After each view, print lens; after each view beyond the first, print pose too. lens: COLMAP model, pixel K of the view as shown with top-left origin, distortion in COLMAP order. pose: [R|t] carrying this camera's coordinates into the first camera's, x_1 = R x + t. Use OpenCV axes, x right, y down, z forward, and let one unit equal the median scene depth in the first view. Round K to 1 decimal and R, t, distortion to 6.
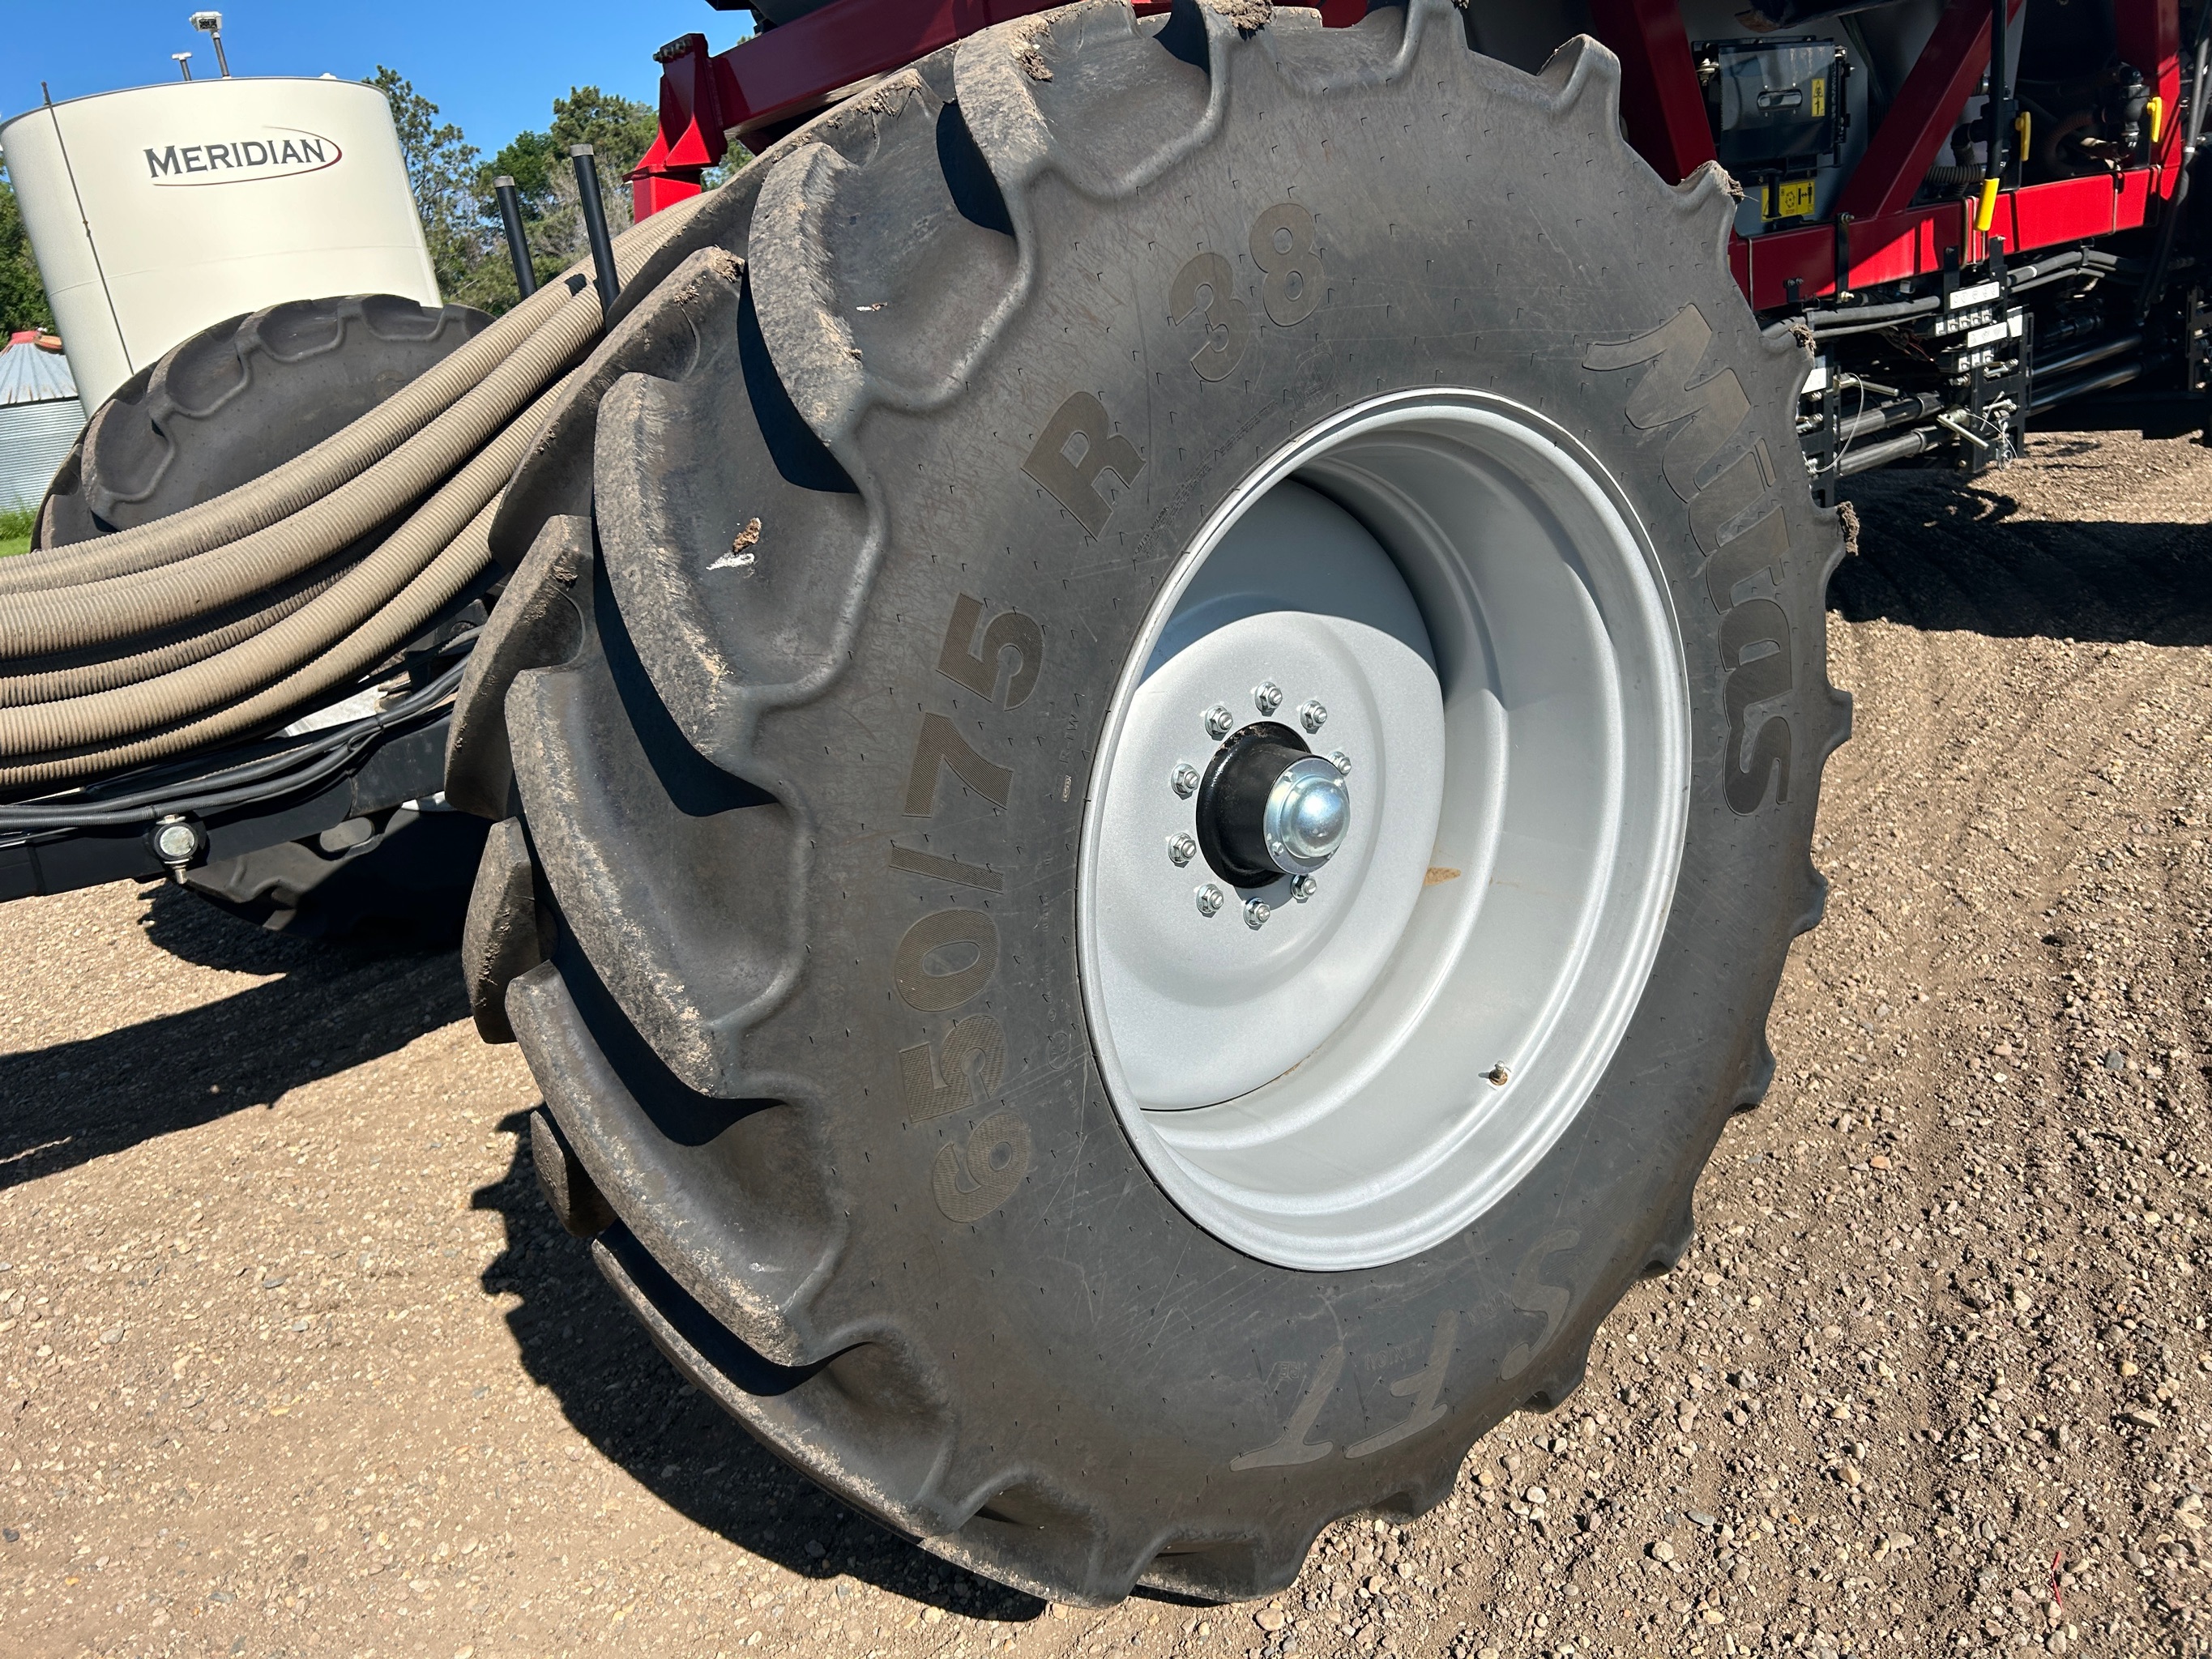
lens RADIAL K [[1703.6, 0, 1106.0], [0, 1703.6, 829.5], [0, 0, 1]] dist [0.044699, -0.049107]
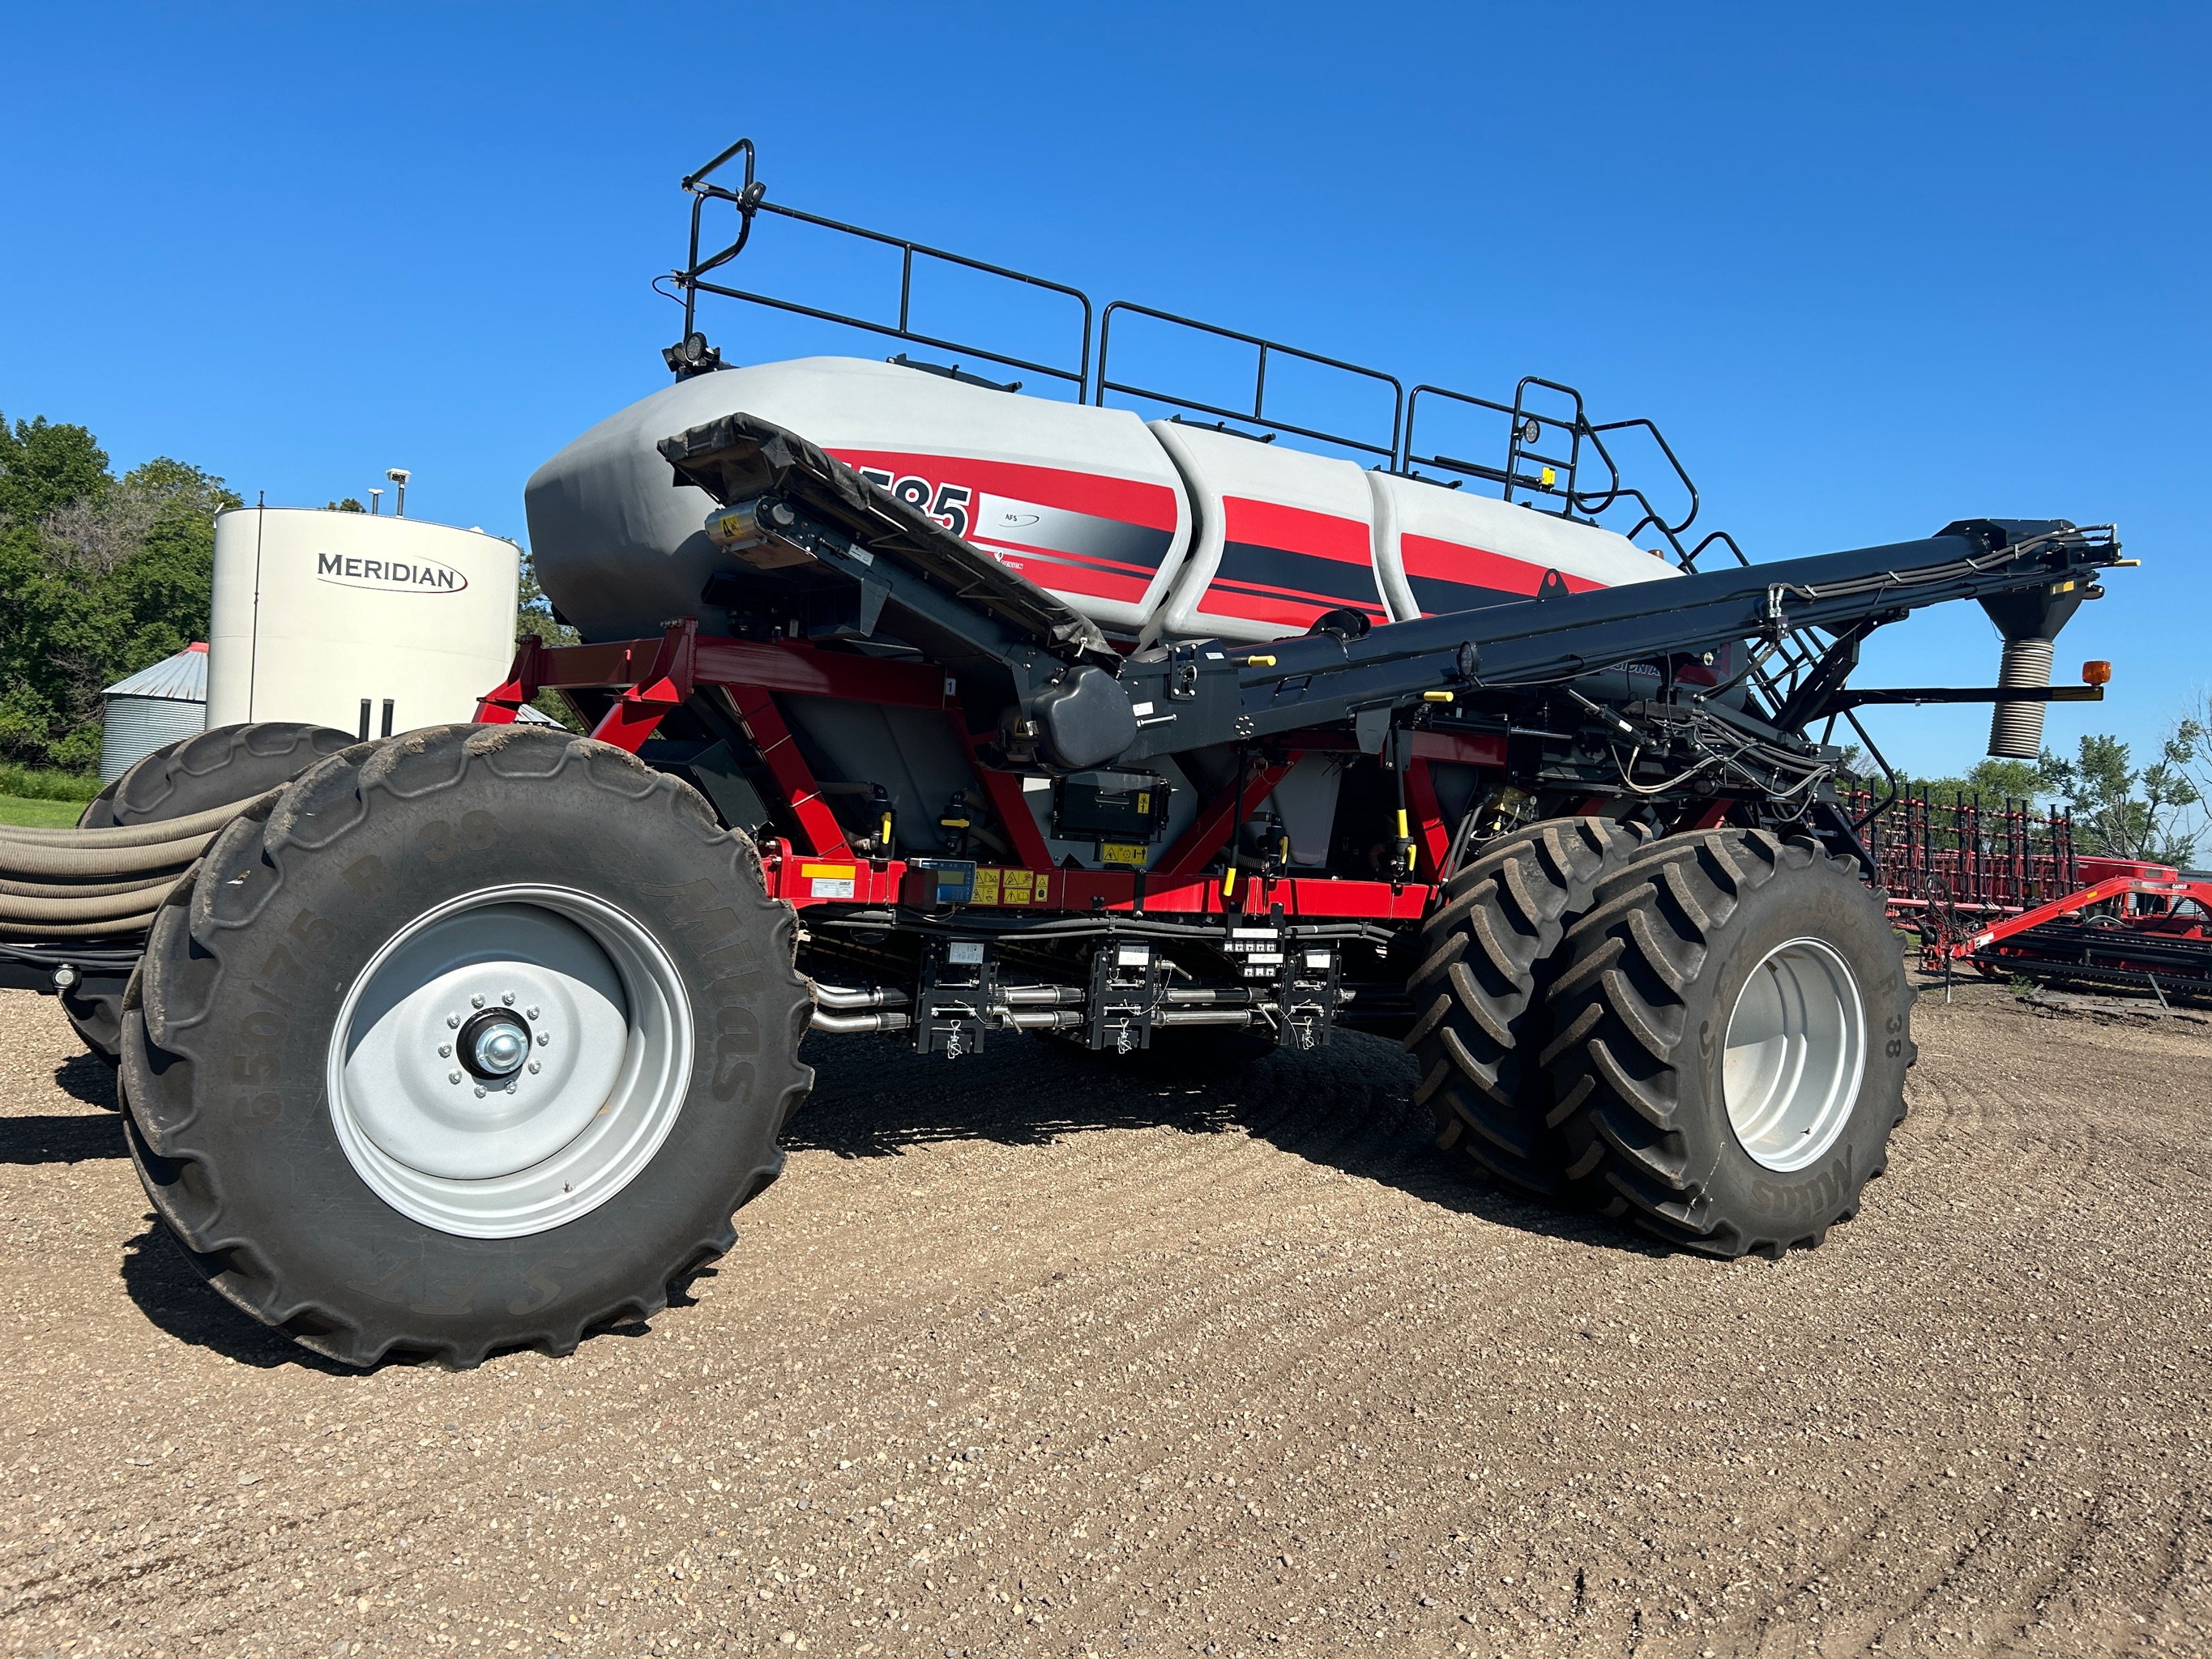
lens RADIAL K [[1703.6, 0, 1106.0], [0, 1703.6, 829.5], [0, 0, 1]] dist [0.044699, -0.049107]
pose [[0.975077, 0.214344, -0.057278, 0.900636], [-0.221809, 0.935988, -0.273362, 0.154009], [-0.004982, 0.279254, 0.960204, -1.227656]]
